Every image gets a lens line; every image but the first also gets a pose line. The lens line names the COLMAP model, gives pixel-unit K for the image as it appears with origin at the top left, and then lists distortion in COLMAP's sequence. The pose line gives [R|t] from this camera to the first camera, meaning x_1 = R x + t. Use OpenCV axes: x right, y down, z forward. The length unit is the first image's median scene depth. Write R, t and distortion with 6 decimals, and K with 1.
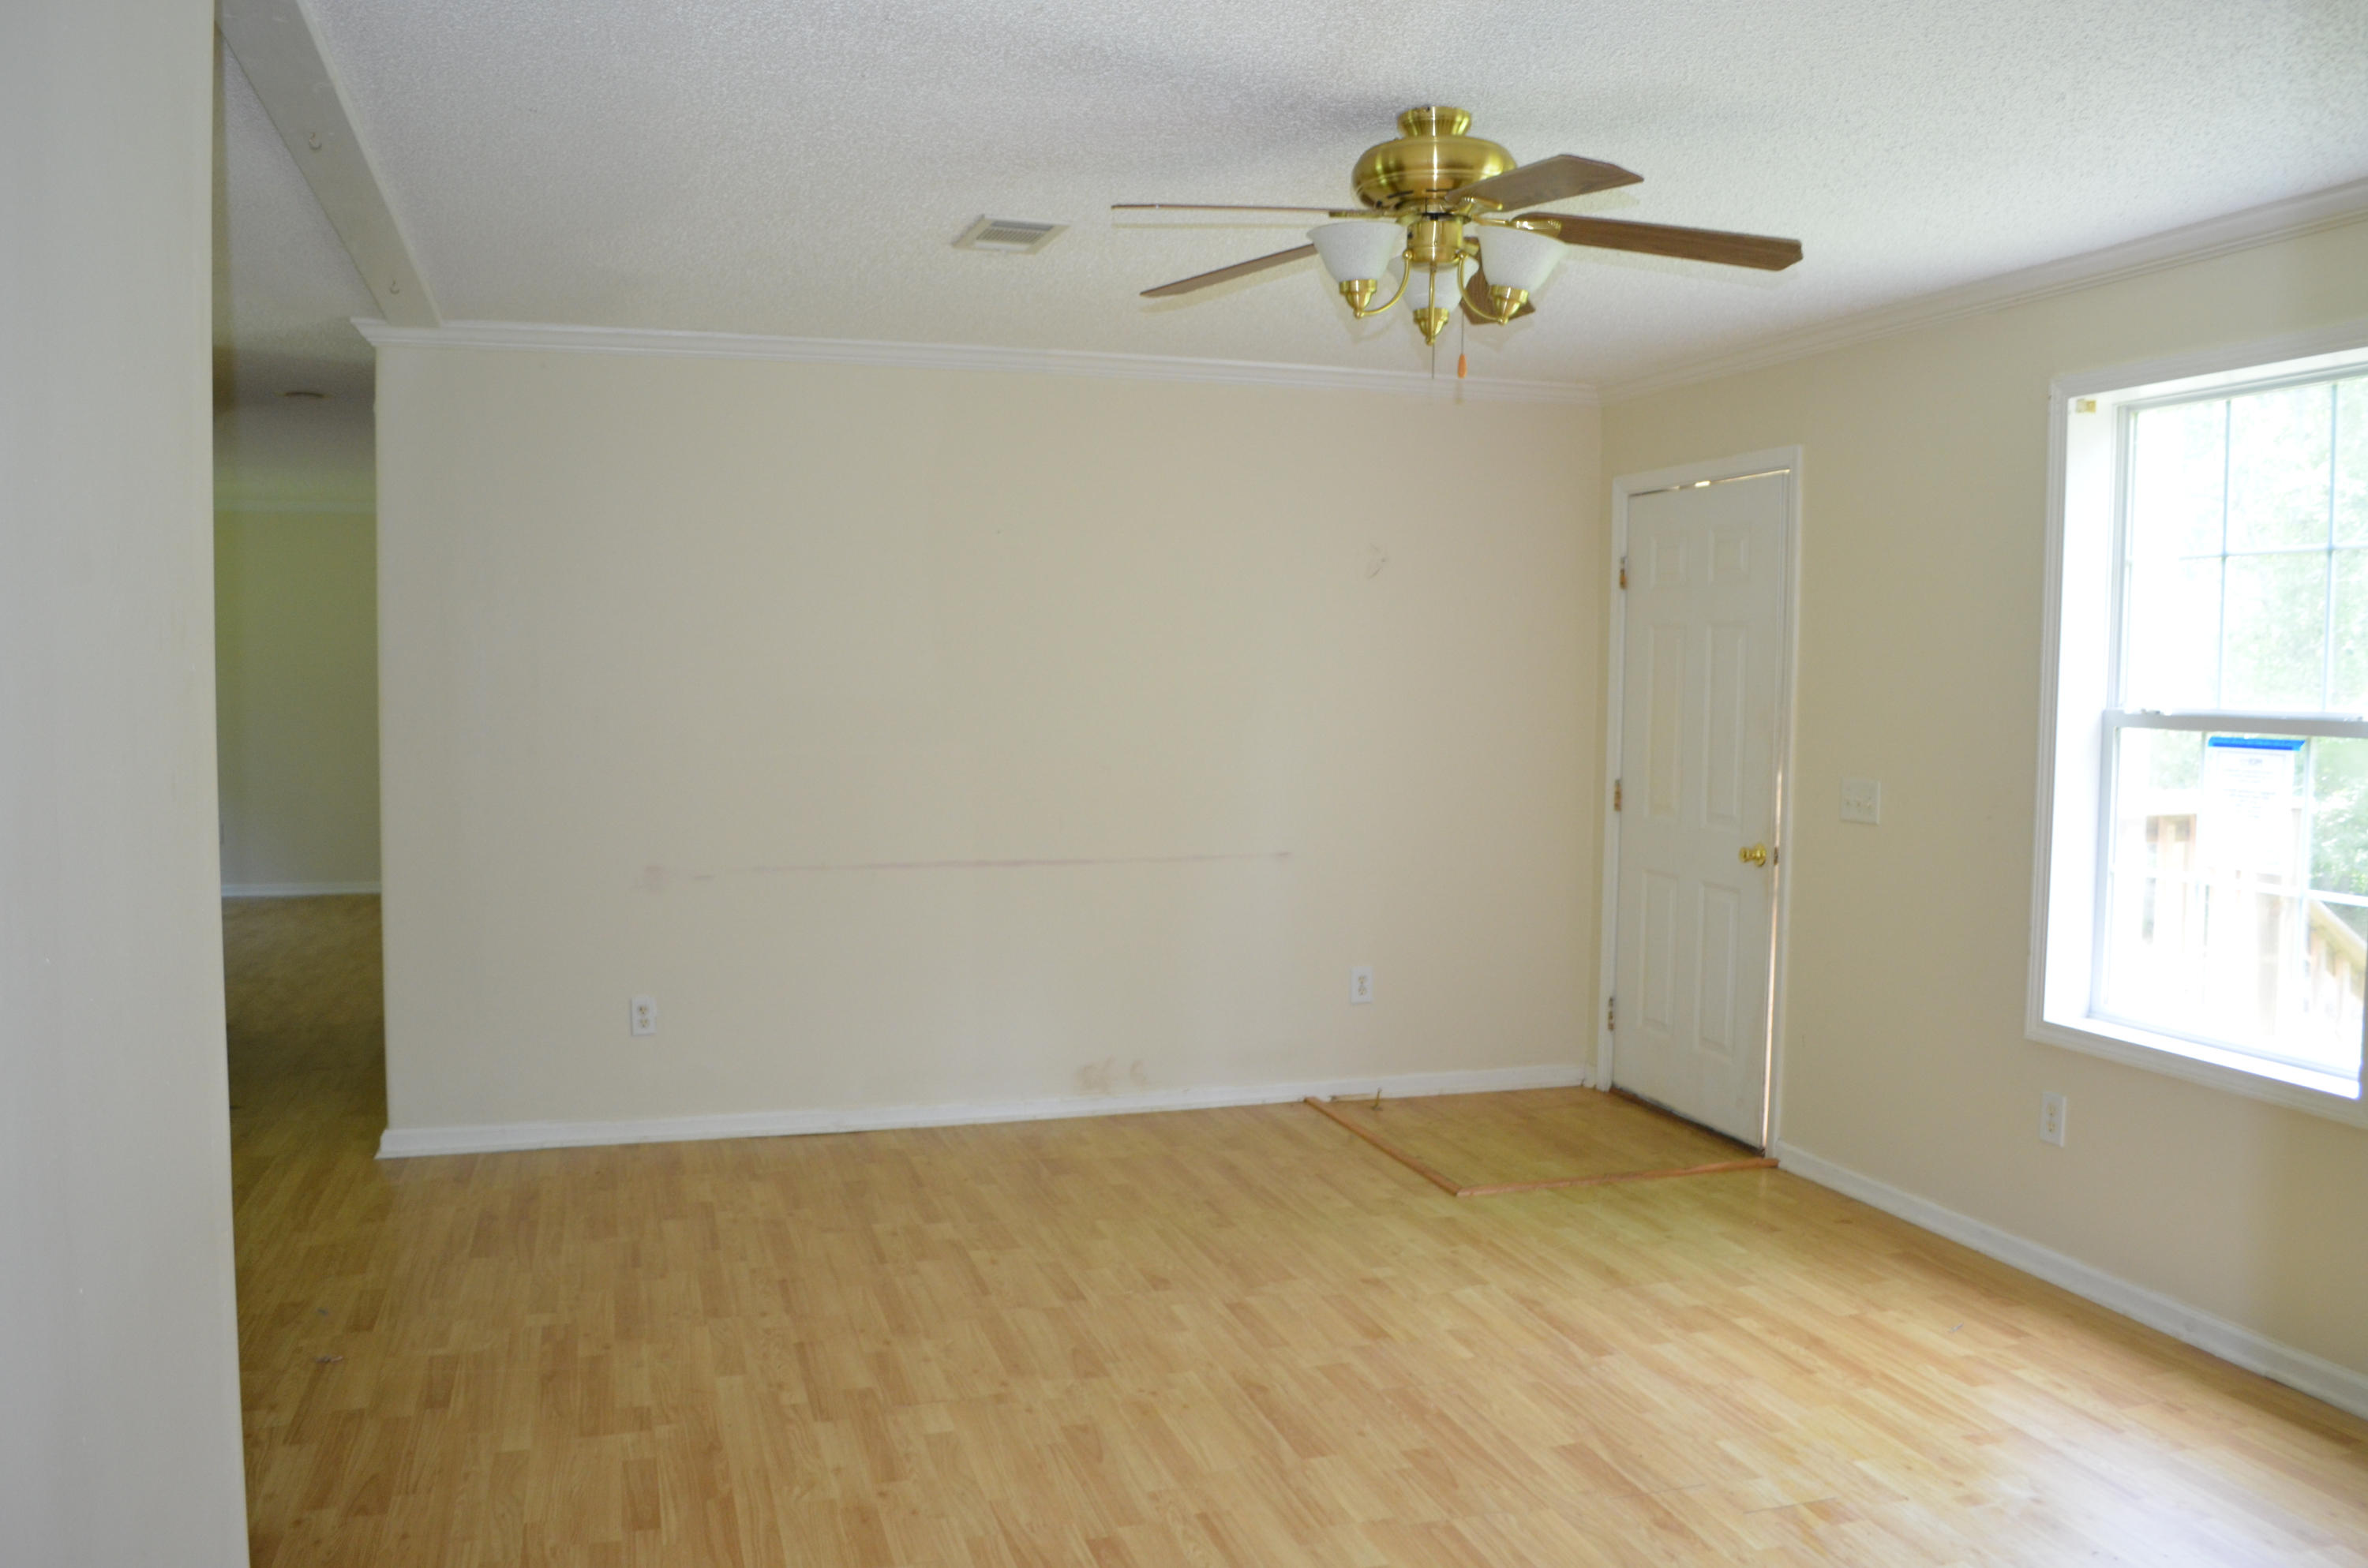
lens RADIAL K [[1855.3, 0, 1184.0], [0, 1855.3, 784.0], [0, 0, 1]] dist [-0.083380, 0.002640]
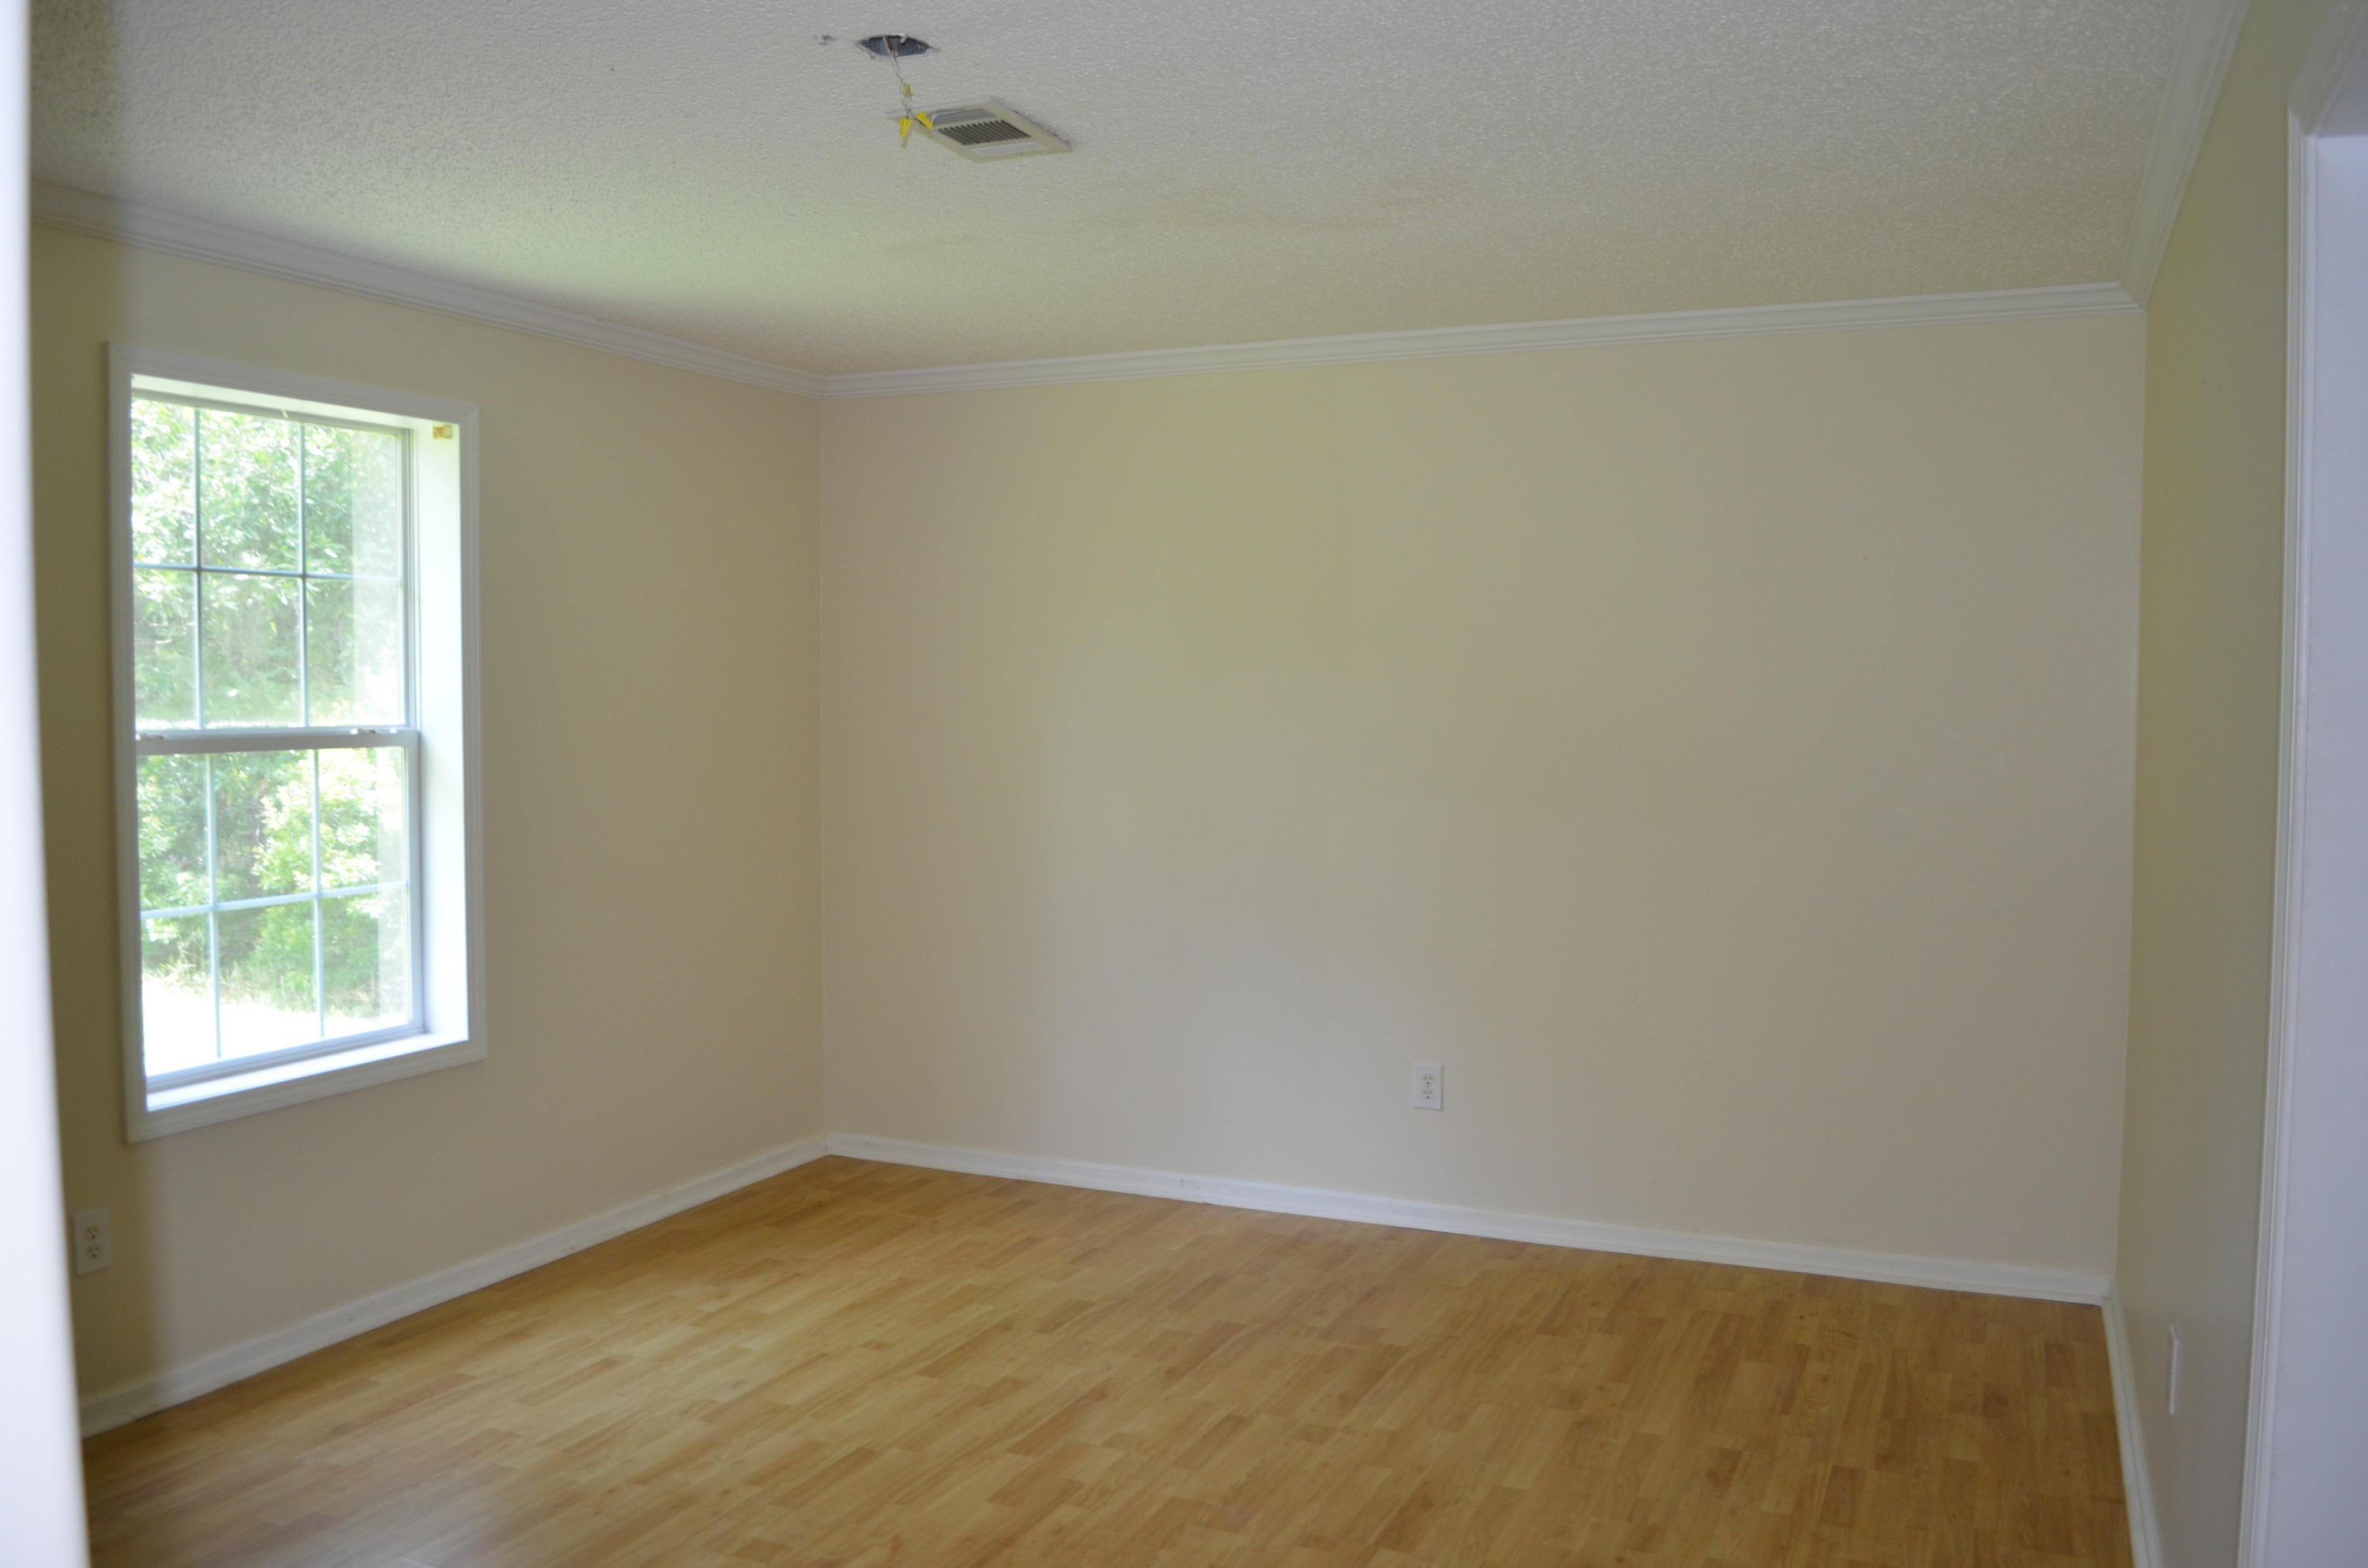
lens RADIAL K [[1855.3, 0, 1184.0], [0, 1855.3, 784.0], [0, 0, 1]] dist [-0.083380, 0.002640]
pose [[-0.751698, -0.045195, 0.657957, -0.641346], [0.035099, 0.993494, 0.108343, -0.149490], [-0.658573, 0.104535, -0.745221, 2.062788]]
